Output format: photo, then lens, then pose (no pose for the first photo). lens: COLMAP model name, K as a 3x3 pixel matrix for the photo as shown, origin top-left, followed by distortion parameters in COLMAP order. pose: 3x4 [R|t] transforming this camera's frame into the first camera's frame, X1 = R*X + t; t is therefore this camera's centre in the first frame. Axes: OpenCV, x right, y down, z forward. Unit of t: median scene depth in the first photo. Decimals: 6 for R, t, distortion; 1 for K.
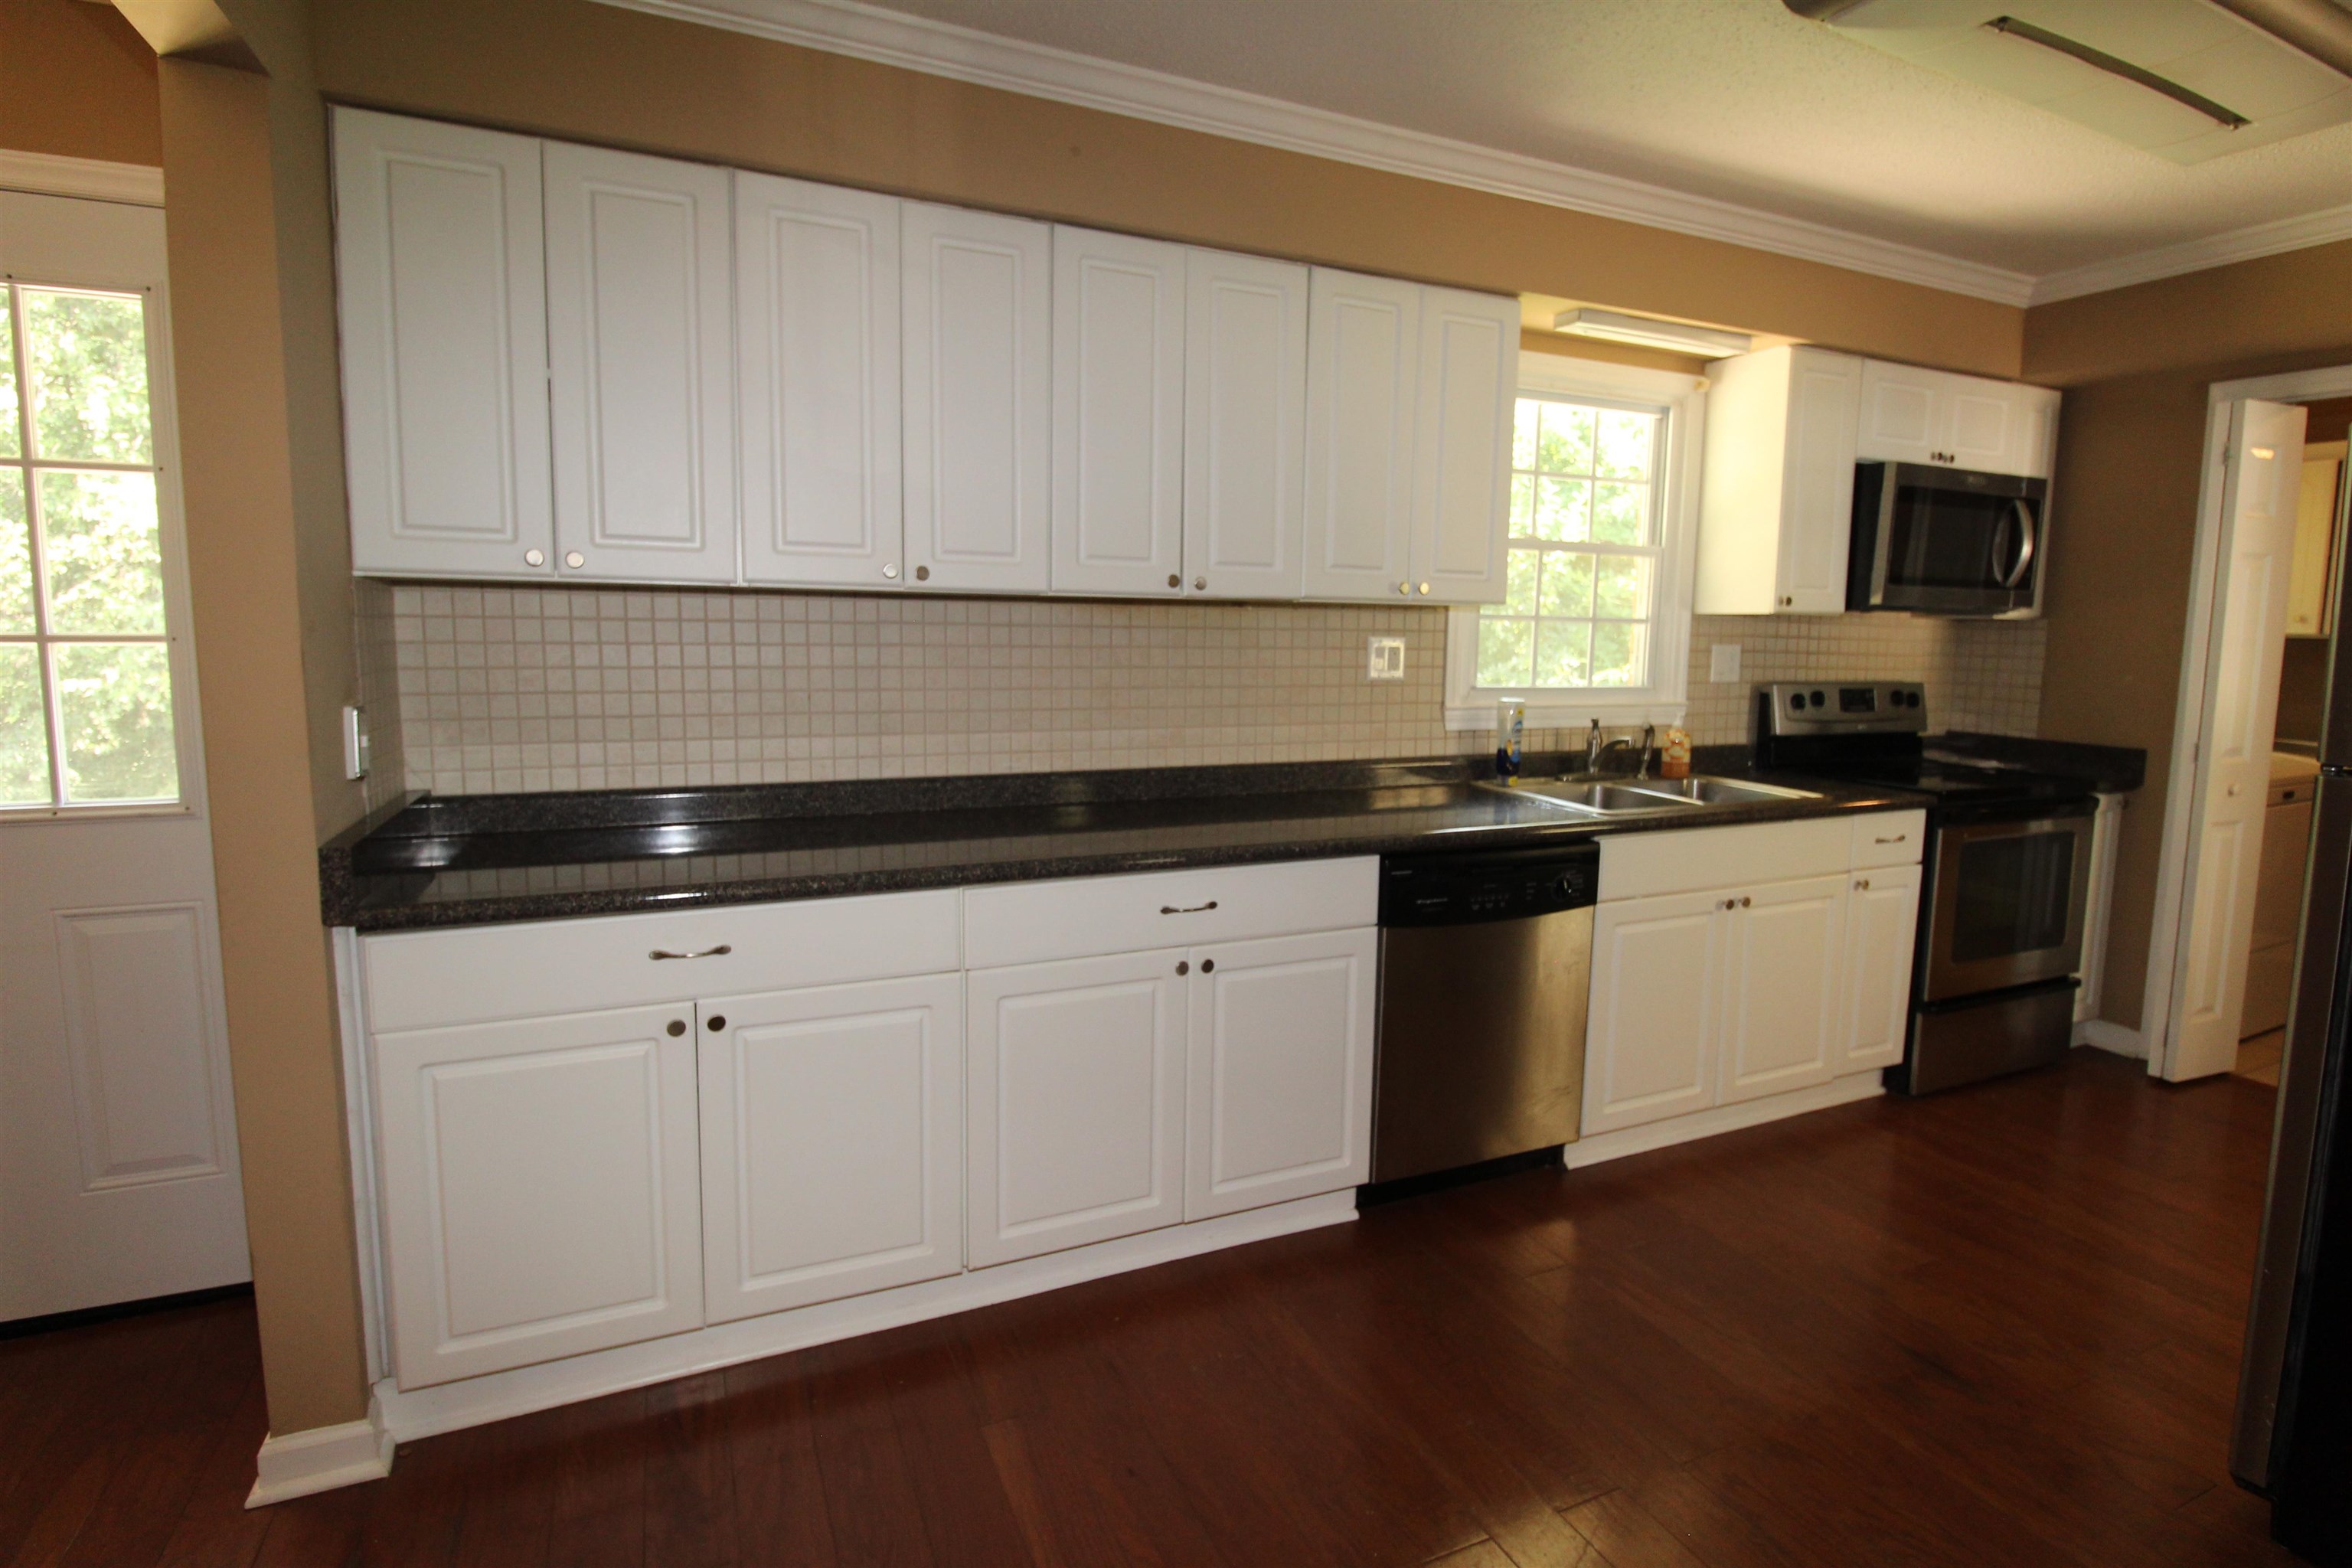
lens RADIAL K [[1179.5, 0, 1187.9], [0, 1179.5, 764.4], [0, 0, 1]] dist [-0.010560, -0.001603]
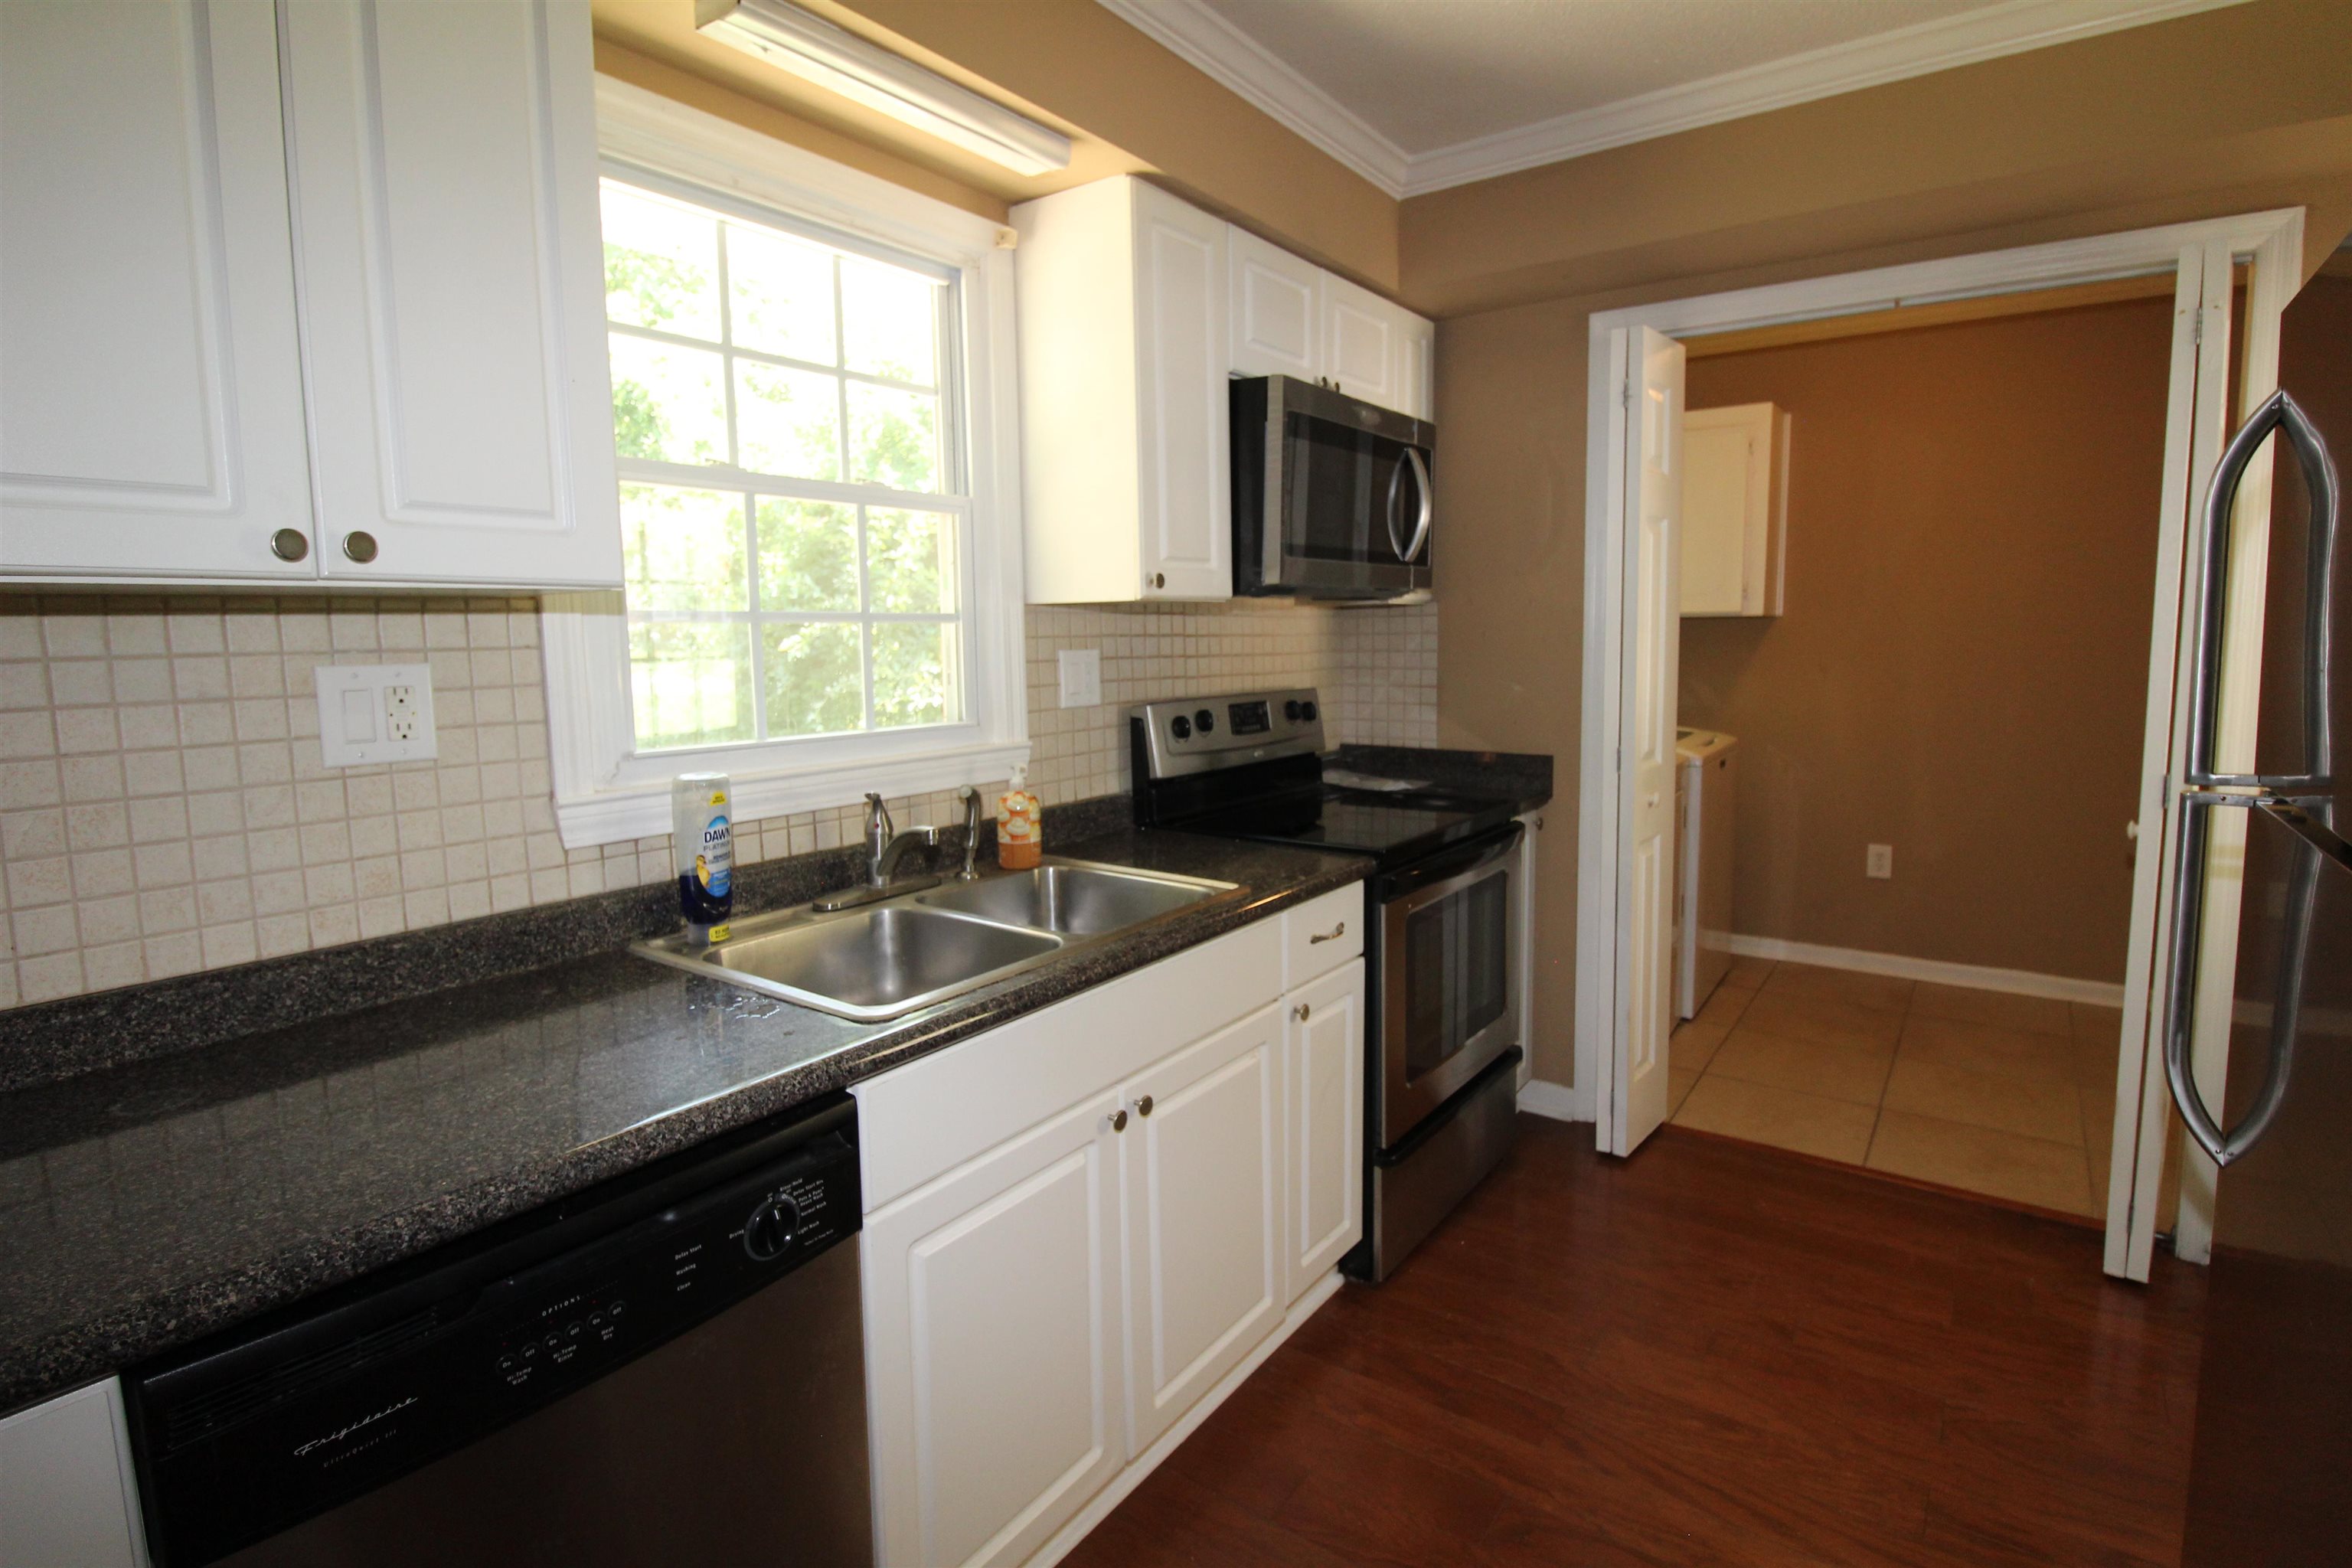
lens RADIAL K [[1179.5, 0, 1187.9], [0, 1179.5, 764.4], [0, 0, 1]] dist [-0.010560, -0.001603]
pose [[0.872039, -0.083995, 0.482175, 0.193104], [0.085918, 0.996137, 0.018140, -0.046212], [-0.481836, 0.025609, 0.875887, 0.406115]]
